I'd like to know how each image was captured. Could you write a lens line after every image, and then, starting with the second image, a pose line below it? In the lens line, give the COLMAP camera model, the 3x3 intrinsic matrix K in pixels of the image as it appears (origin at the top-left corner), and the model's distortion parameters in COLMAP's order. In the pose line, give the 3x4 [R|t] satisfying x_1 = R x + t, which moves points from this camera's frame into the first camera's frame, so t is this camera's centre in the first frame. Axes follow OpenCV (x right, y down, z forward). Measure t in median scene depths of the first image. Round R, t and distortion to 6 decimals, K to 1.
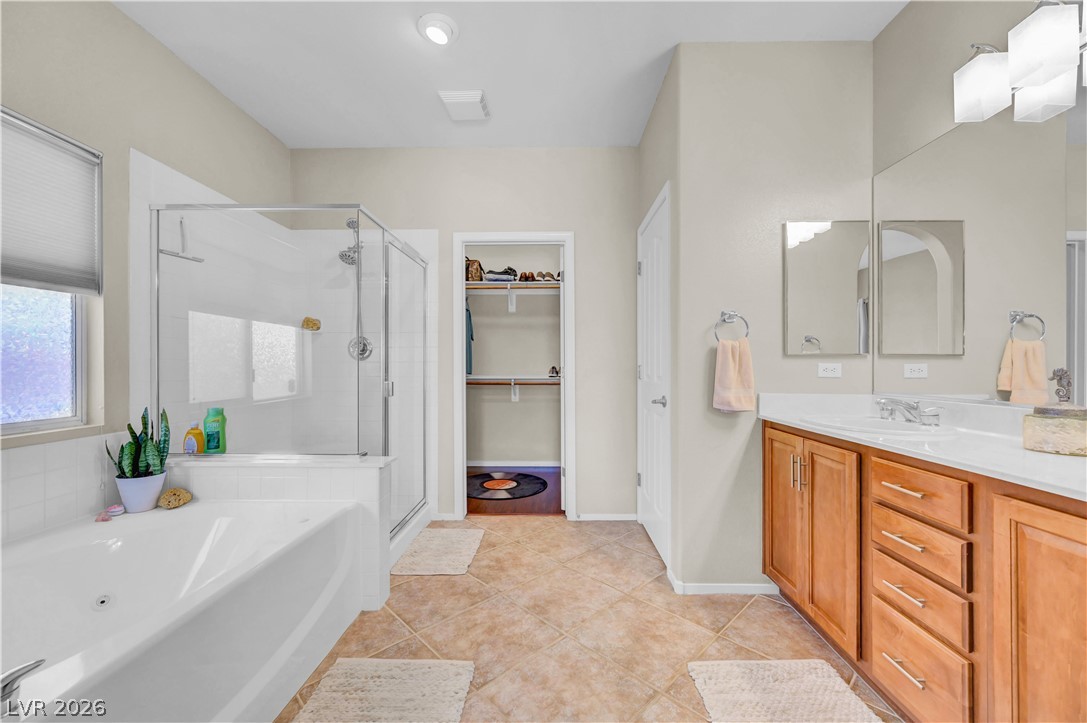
lens RADIAL K [[427.2, 0, 548.6], [0, 427.2, 364.7], [0, 0, 1]] dist [-0.001094, 0.000442]
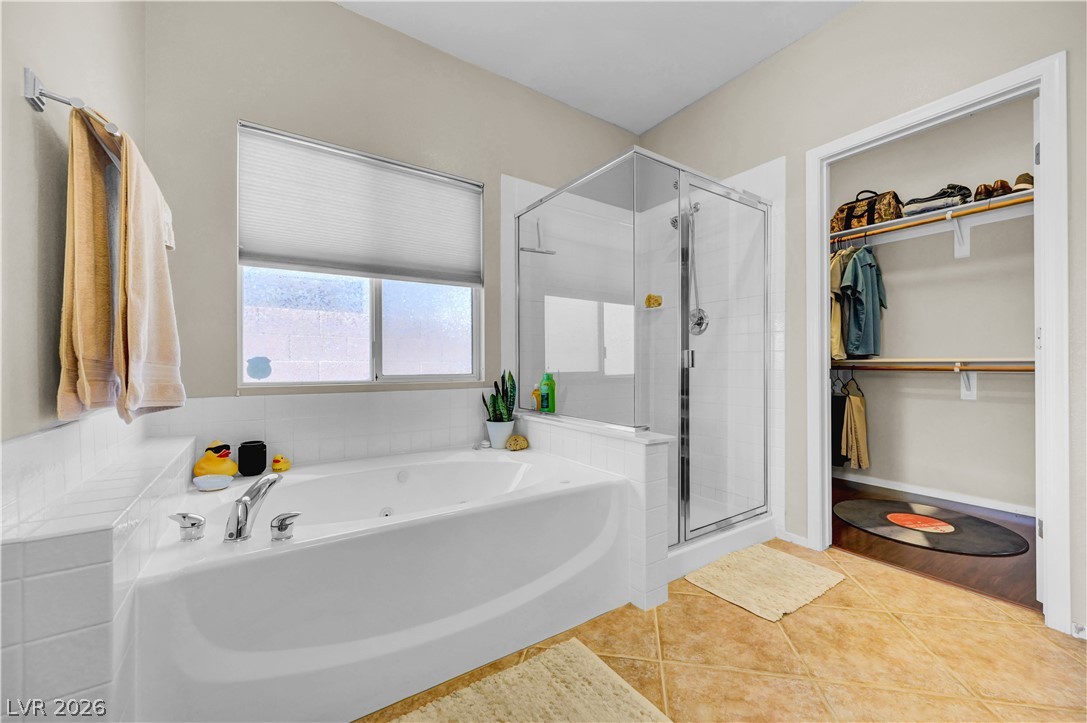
lens RADIAL K [[427.2, 0, 548.6], [0, 427.2, 364.7], [0, 0, 1]] dist [-0.001094, 0.000442]
pose [[0.575372, 0.000046, -0.817892, 0.162737], [0.002202, 0.999996, 0.001606, 0.069756], [0.817889, -0.002725, 0.575369, 0.303637]]
